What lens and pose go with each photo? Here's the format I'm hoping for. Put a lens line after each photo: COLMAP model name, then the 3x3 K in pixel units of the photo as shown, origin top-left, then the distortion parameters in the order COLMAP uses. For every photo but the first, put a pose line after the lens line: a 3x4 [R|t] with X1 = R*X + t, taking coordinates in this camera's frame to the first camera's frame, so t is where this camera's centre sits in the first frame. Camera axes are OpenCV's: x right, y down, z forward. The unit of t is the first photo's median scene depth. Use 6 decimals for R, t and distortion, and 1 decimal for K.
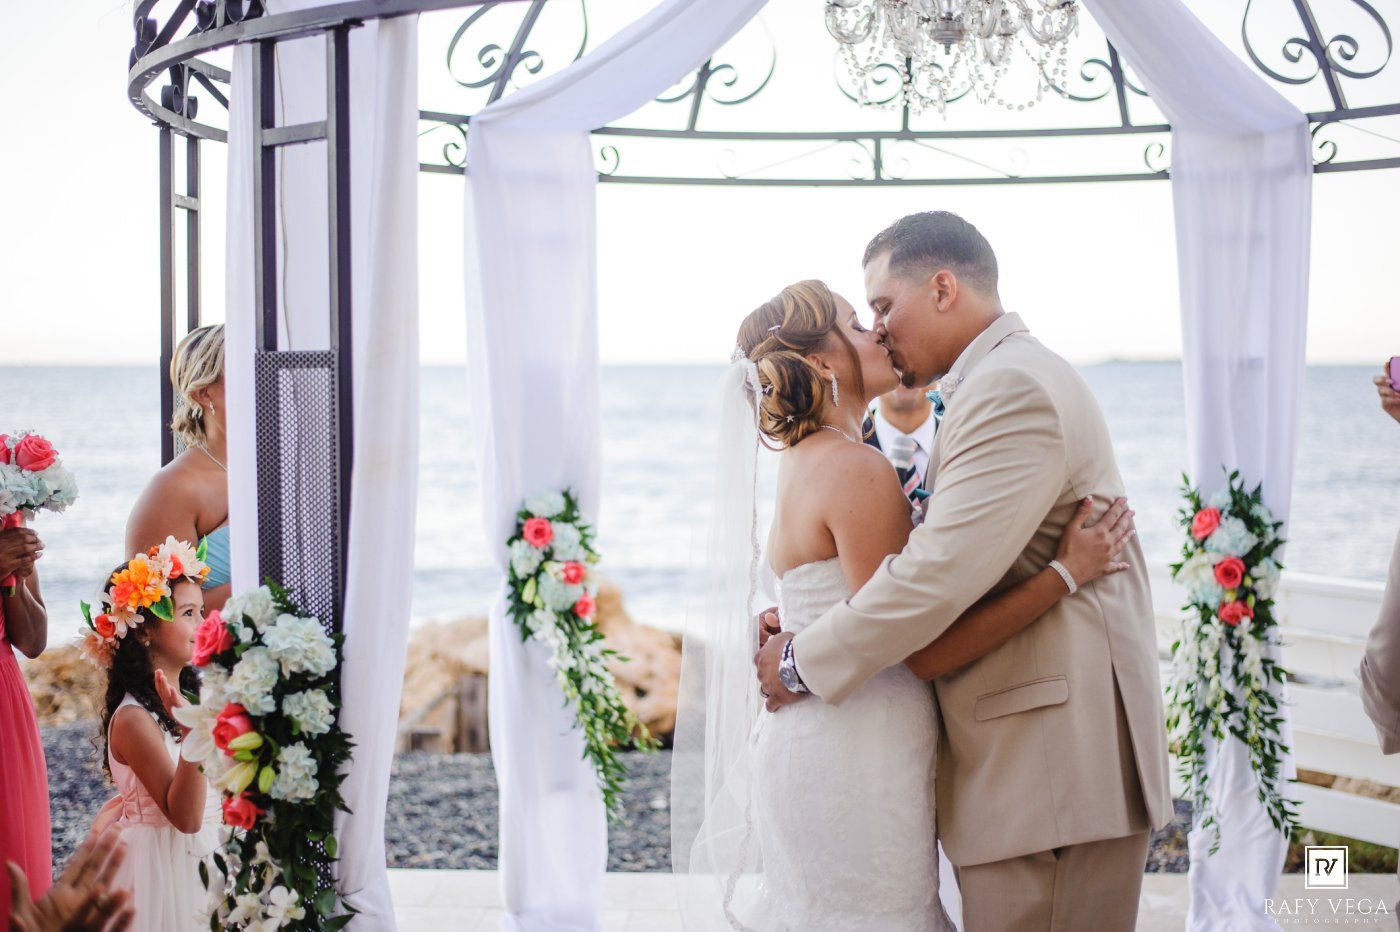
lens RADIAL K [[2078.0, 0, 697.5], [0, 2078.0, 471.1], [0, 0, 1]] dist [-0.097339, 0.000000]
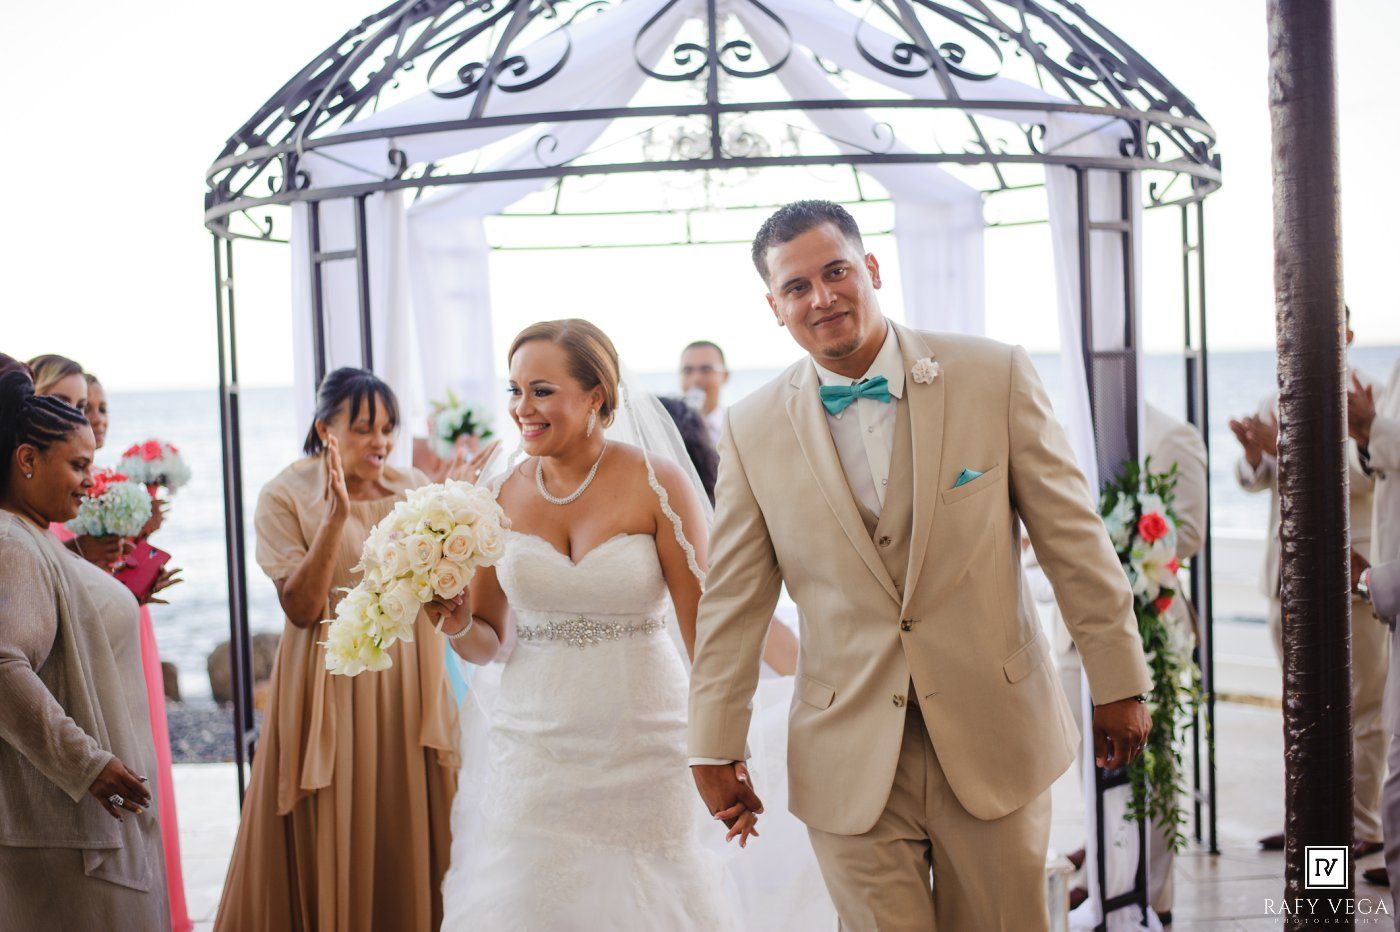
lens RADIAL K [[2078.0, 0, 713.8], [0, 2078.0, 464.0], [0, 0, 1]] dist [-0.097339, 0.000000]
pose [[0.996657, -0.039637, 0.071444, -0.003872], [0.040140, 0.999178, -0.005611, 0.020884], [-0.071162, 0.008460, 0.997429, -0.443911]]
